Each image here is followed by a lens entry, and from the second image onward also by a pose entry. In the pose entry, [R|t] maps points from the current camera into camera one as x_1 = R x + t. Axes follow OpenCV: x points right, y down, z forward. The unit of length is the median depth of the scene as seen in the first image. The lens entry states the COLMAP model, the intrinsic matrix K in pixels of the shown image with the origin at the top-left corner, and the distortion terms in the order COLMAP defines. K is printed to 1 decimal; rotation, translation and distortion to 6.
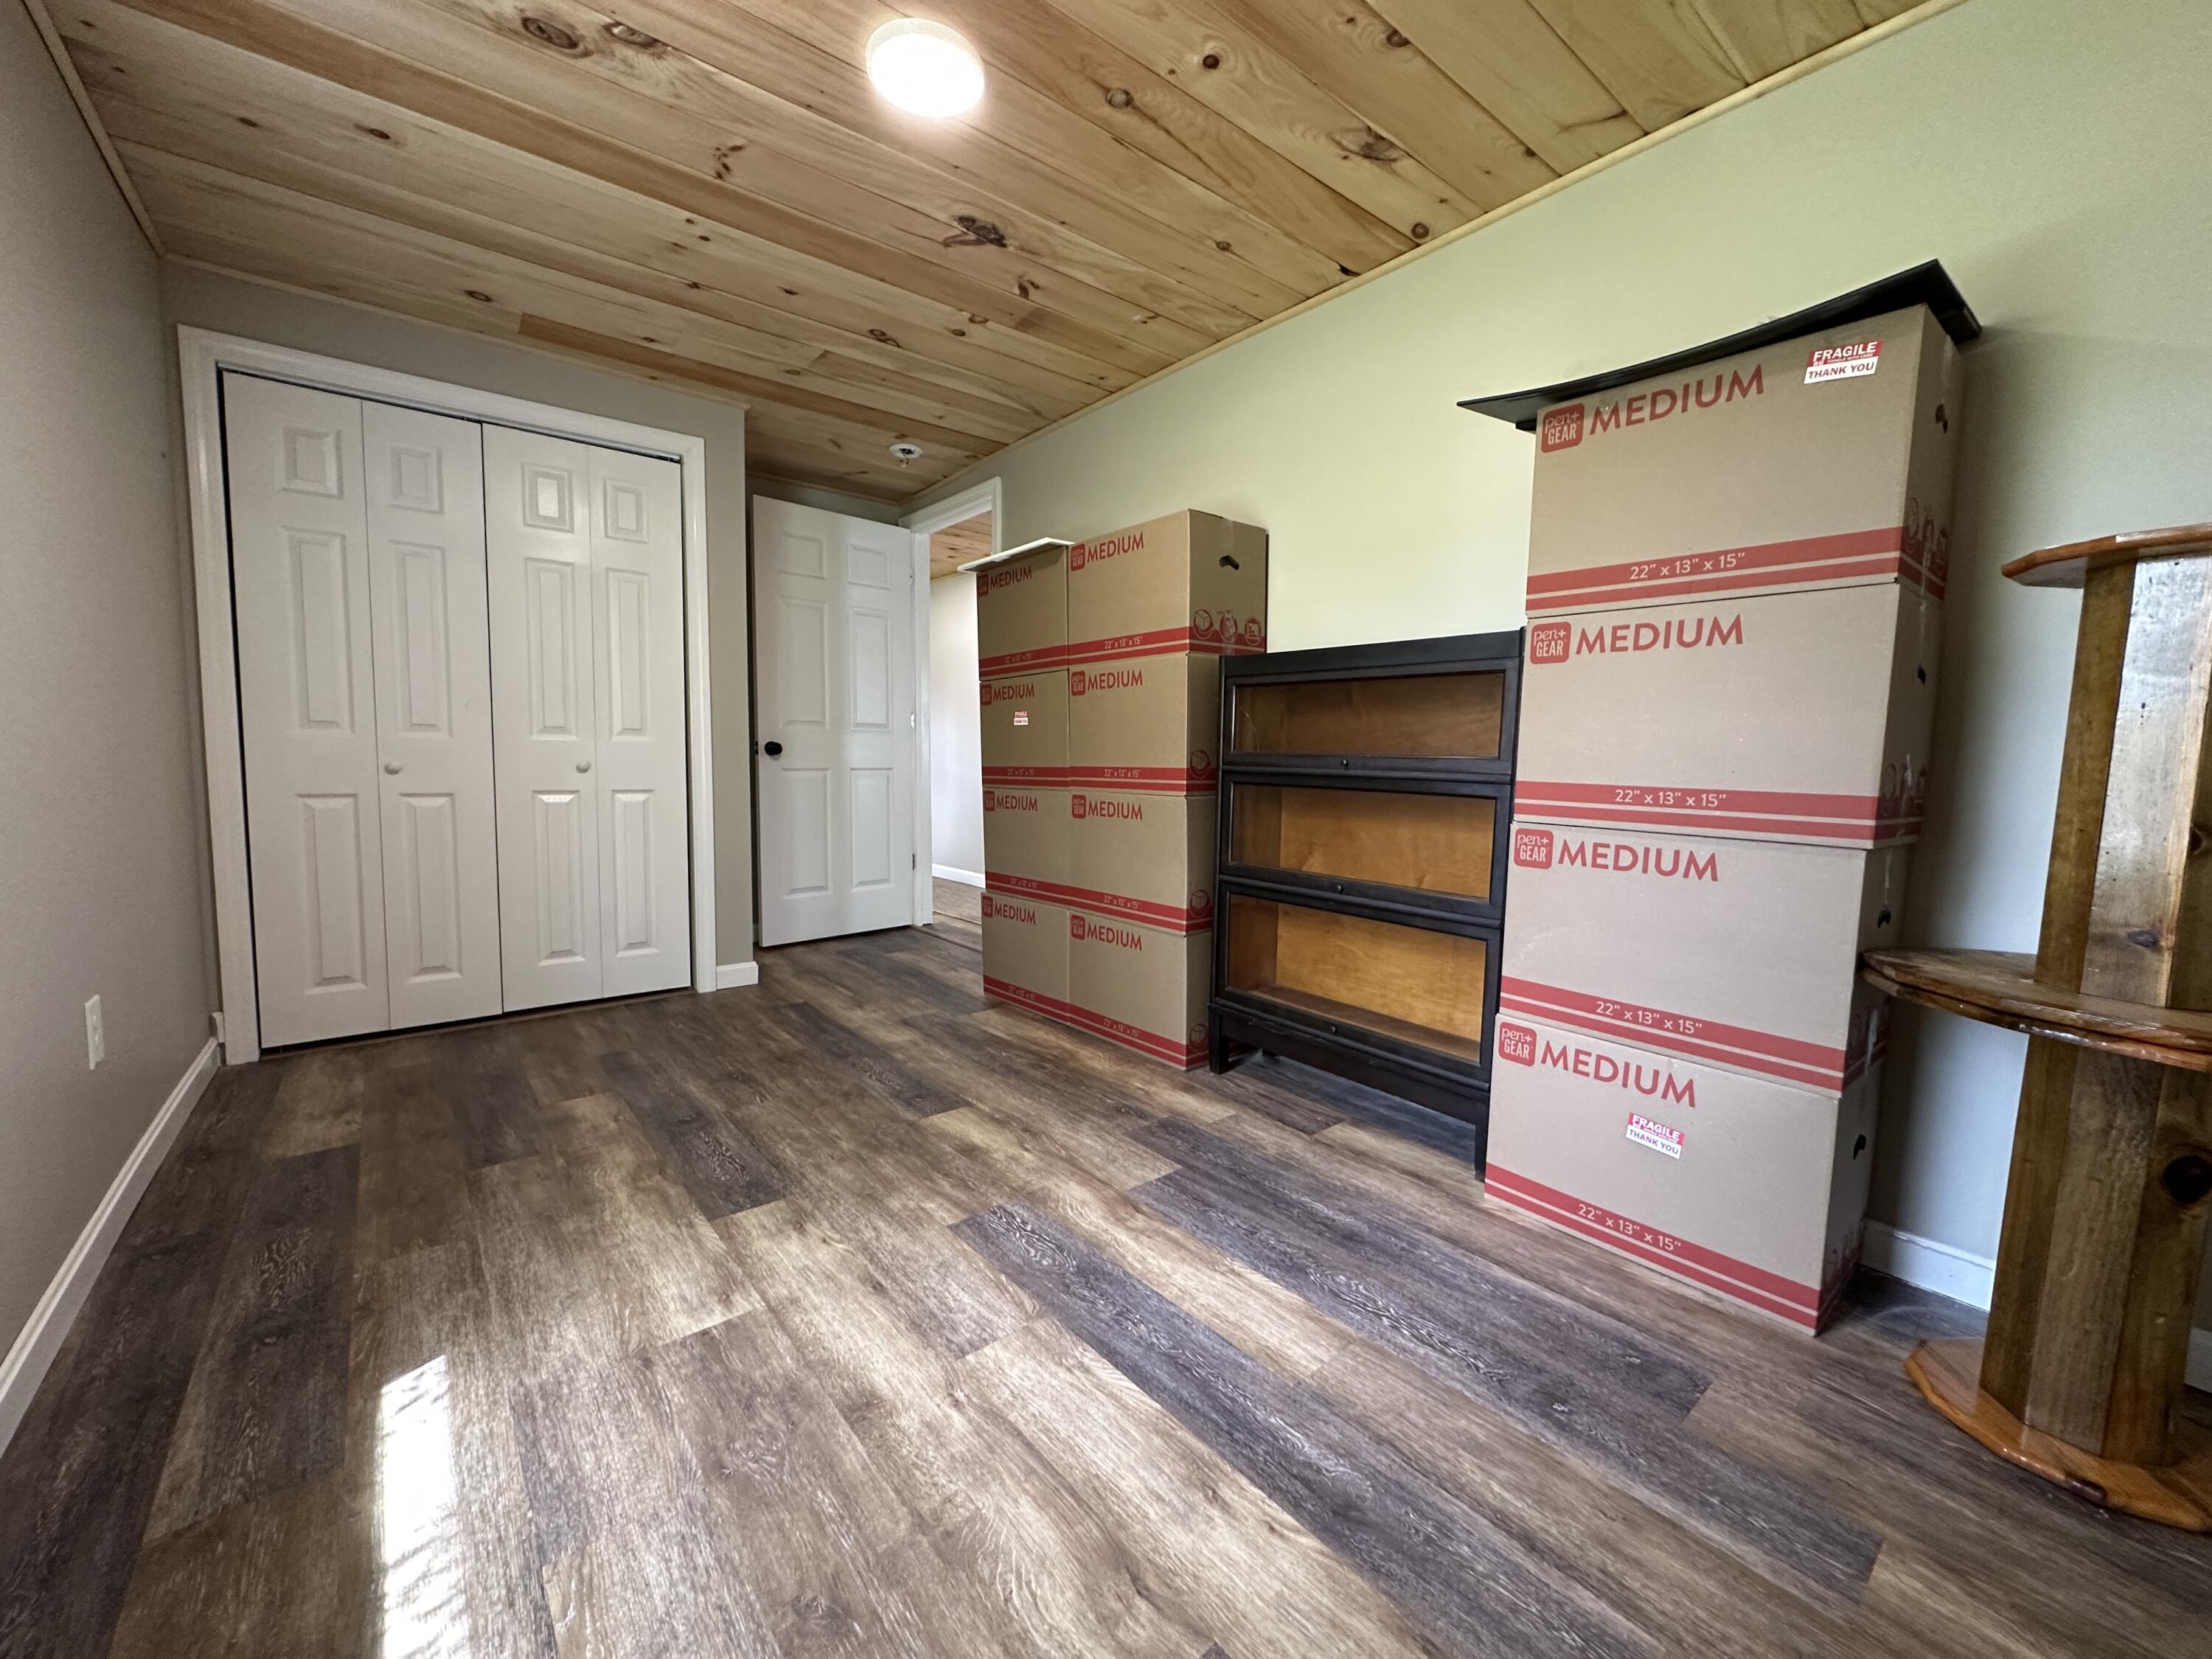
lens RADIAL K [[880.2, 0, 1107.5], [0, 880.2, 830.0], [0, 0, 1]] dist [-0.003153, 0.000739]
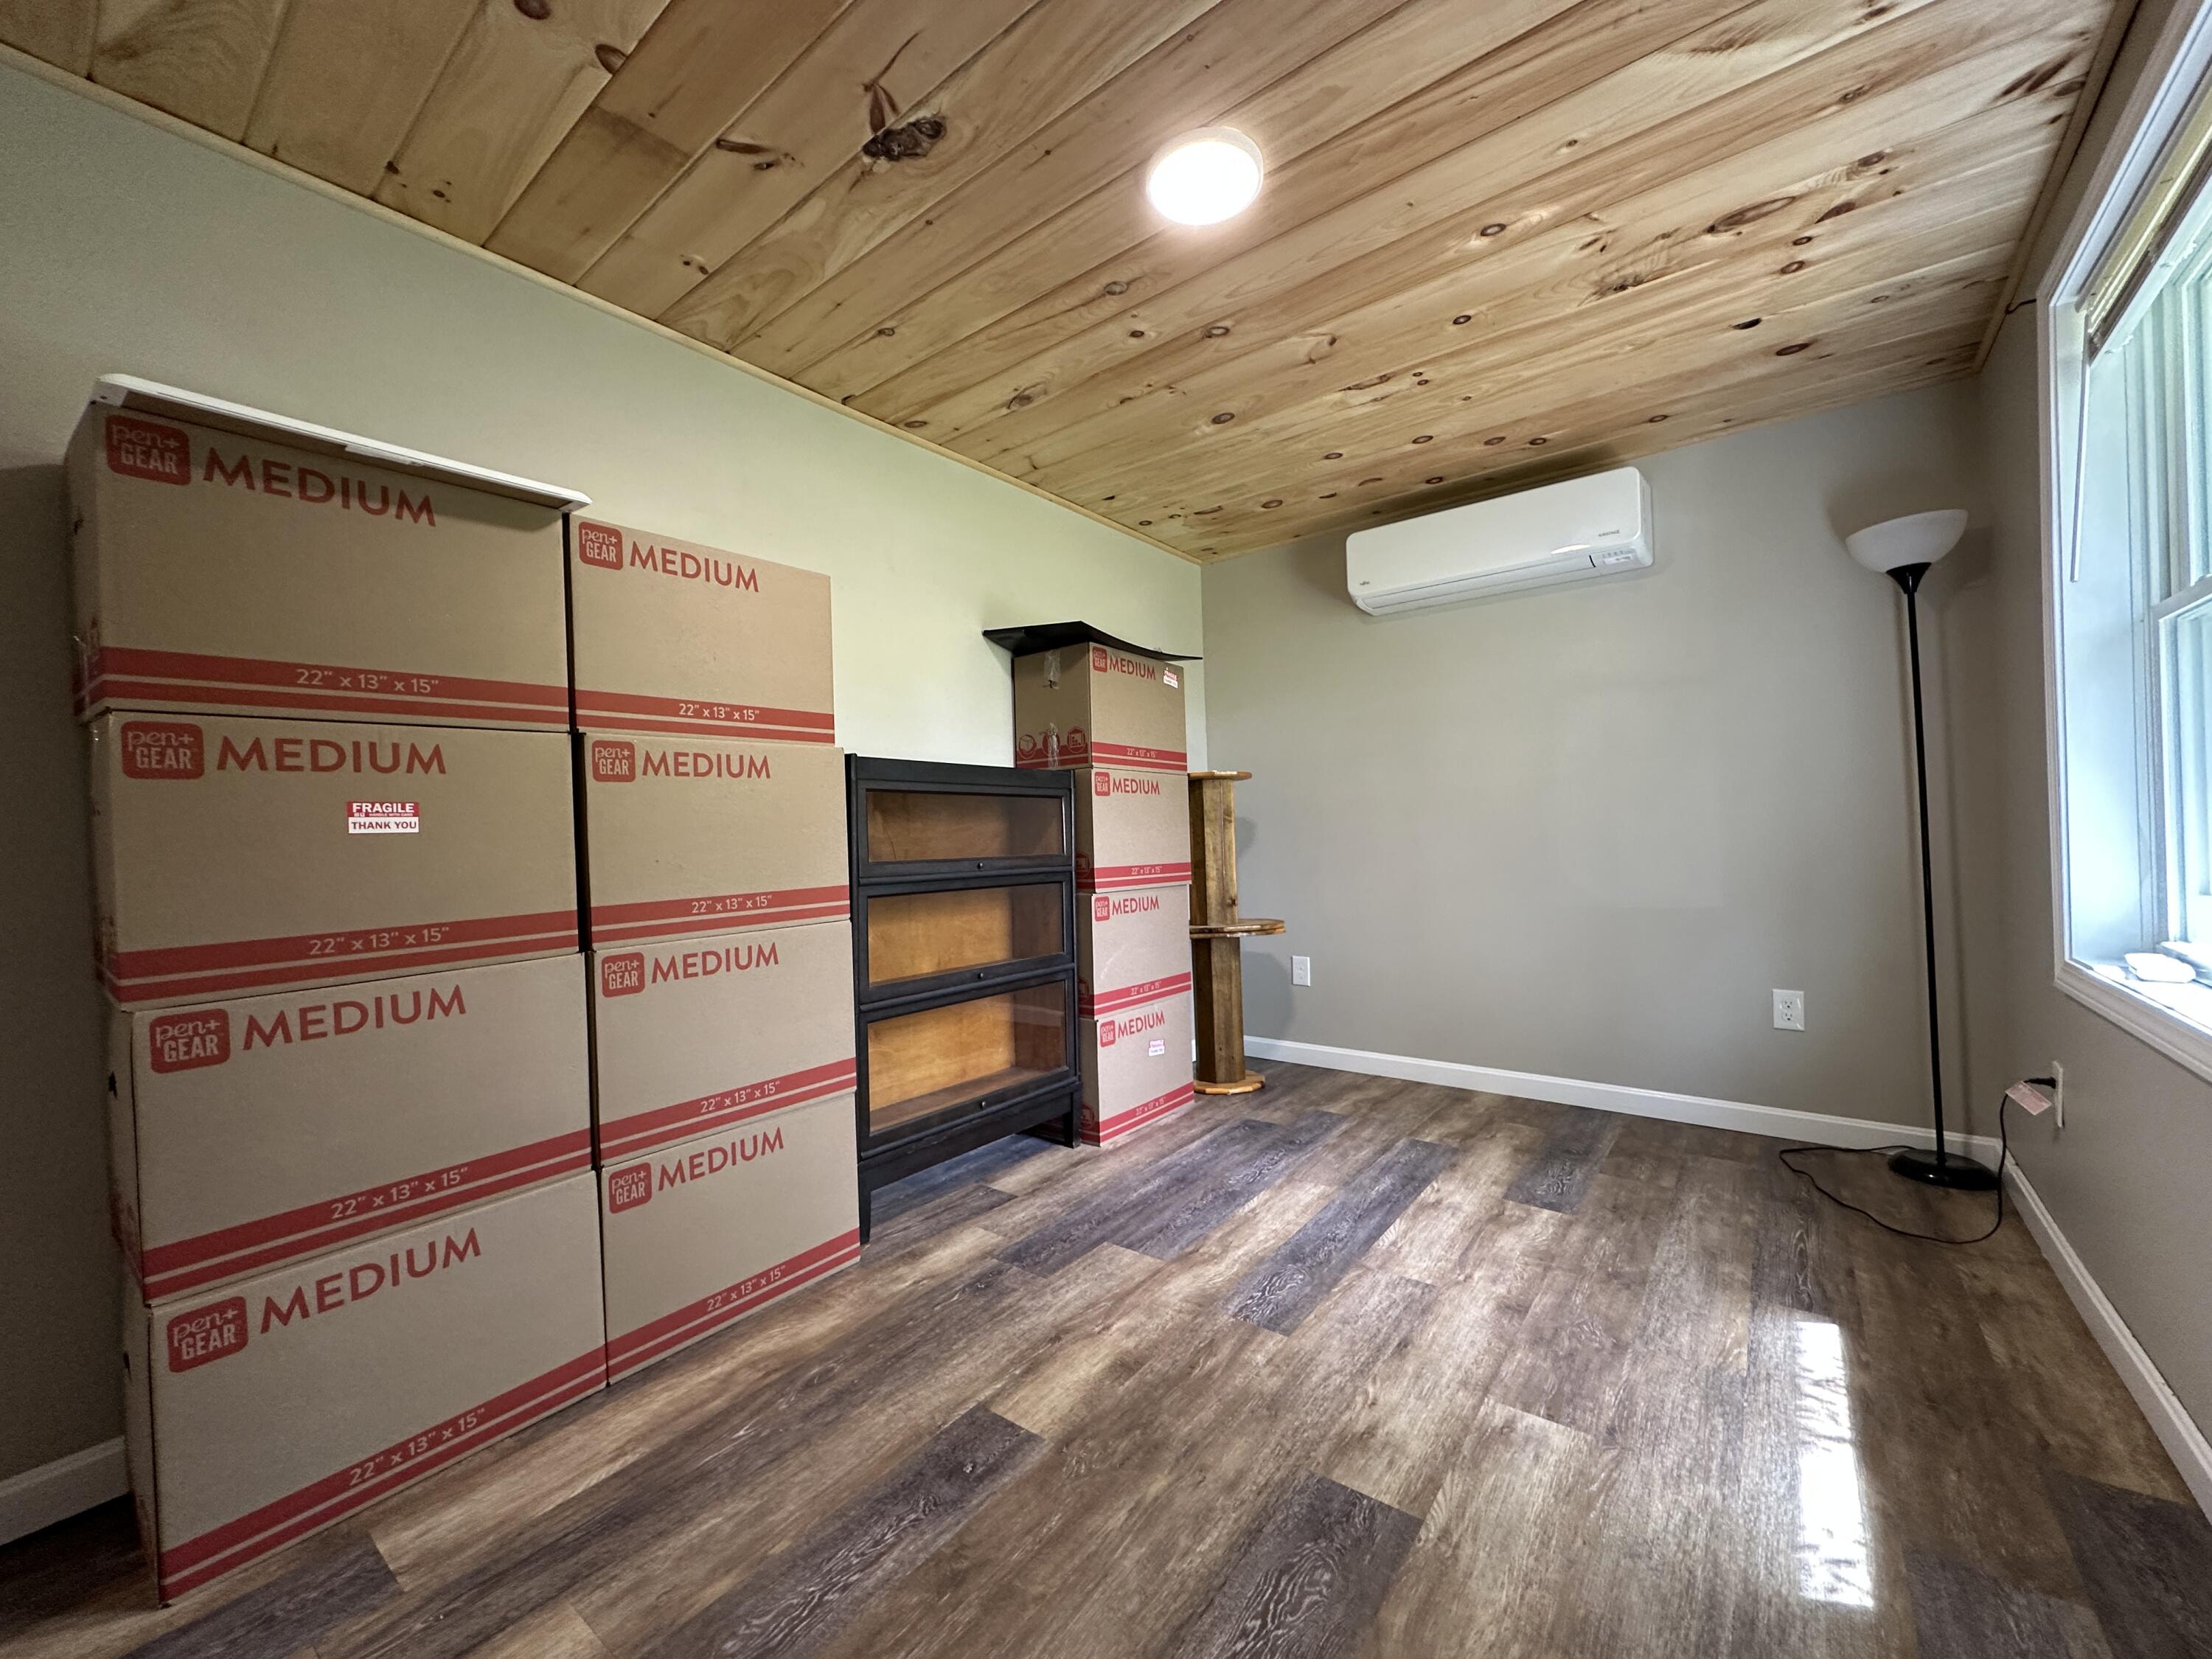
lens RADIAL K [[880.2, 0, 1108.2], [0, 880.2, 828.6], [0, 0, 1]] dist [-0.003153, 0.000739]
pose [[-0.229519, -0.002155, 0.973302, -1.172048], [0.109961, 0.993538, 0.028130, -0.181716], [-0.967073, 0.113482, -0.227799, 1.443775]]
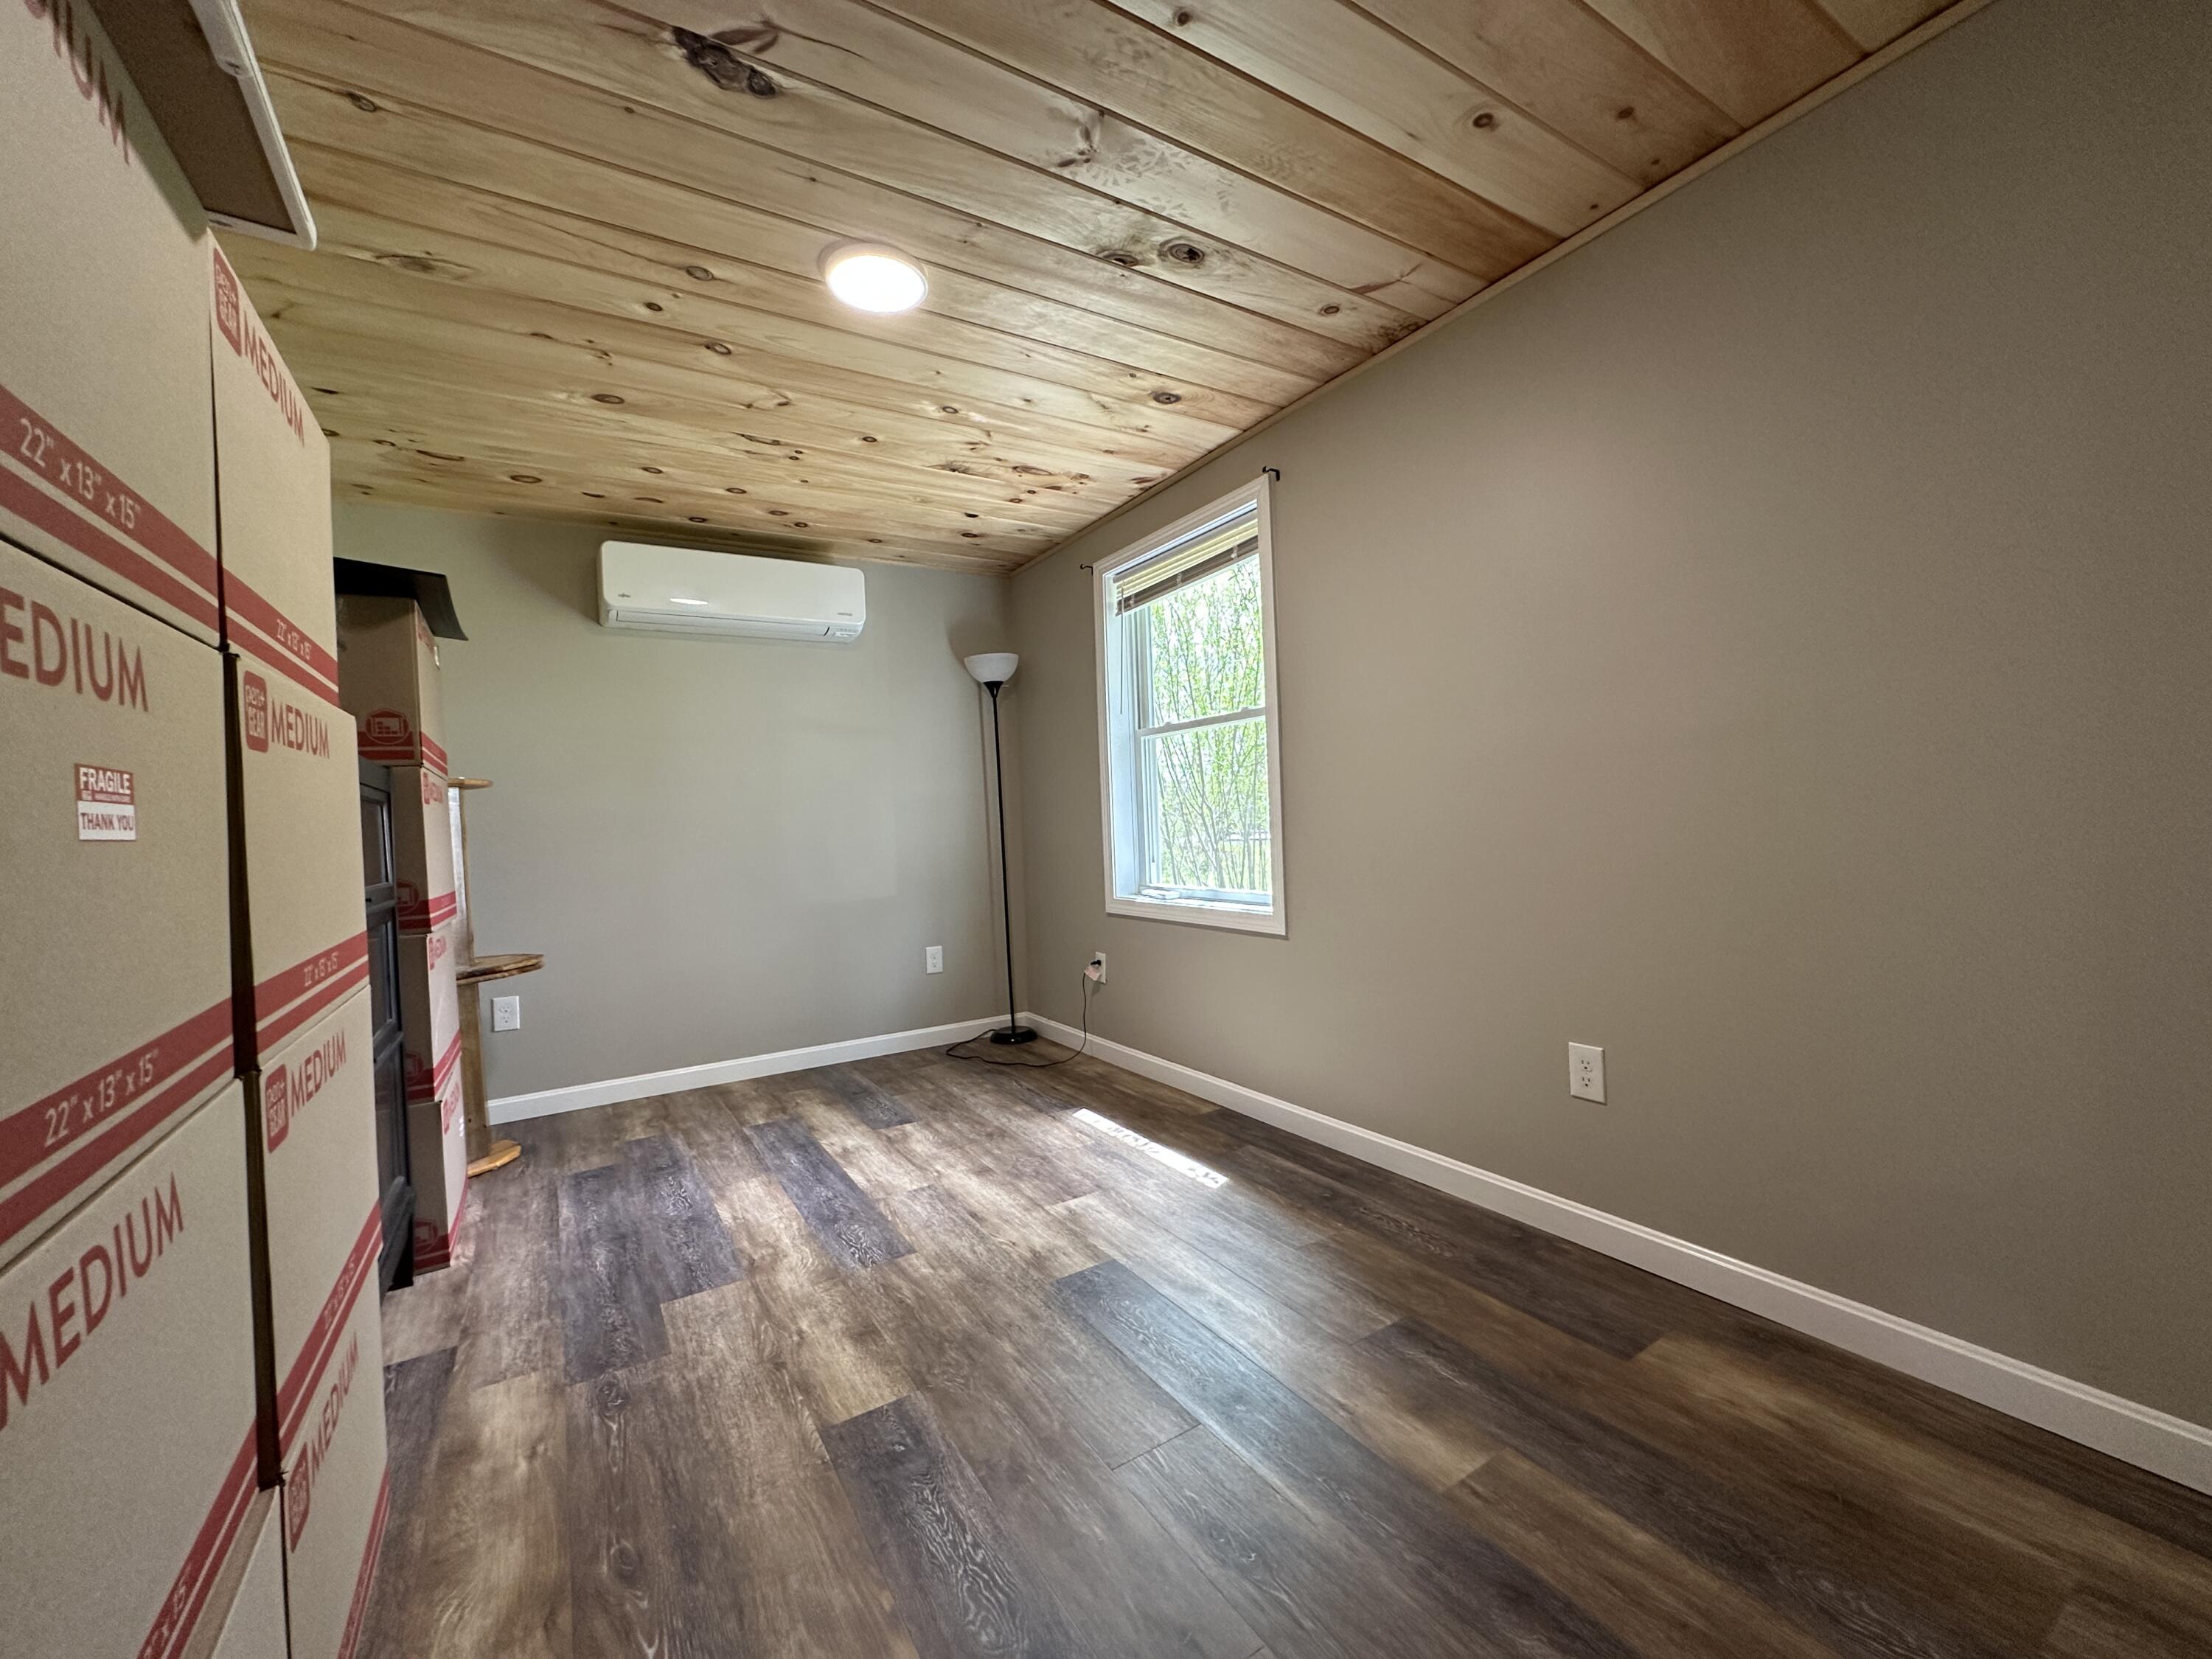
lens RADIAL K [[880.2, 0, 1104.7], [0, 880.2, 828.1], [0, 0, 1]] dist [-0.003153, 0.000739]
pose [[-0.992027, 0.026973, 0.123109, -0.641637], [0.039454, 0.994195, 0.100102, -0.255217], [-0.119694, 0.104161, -0.987332, 2.233938]]
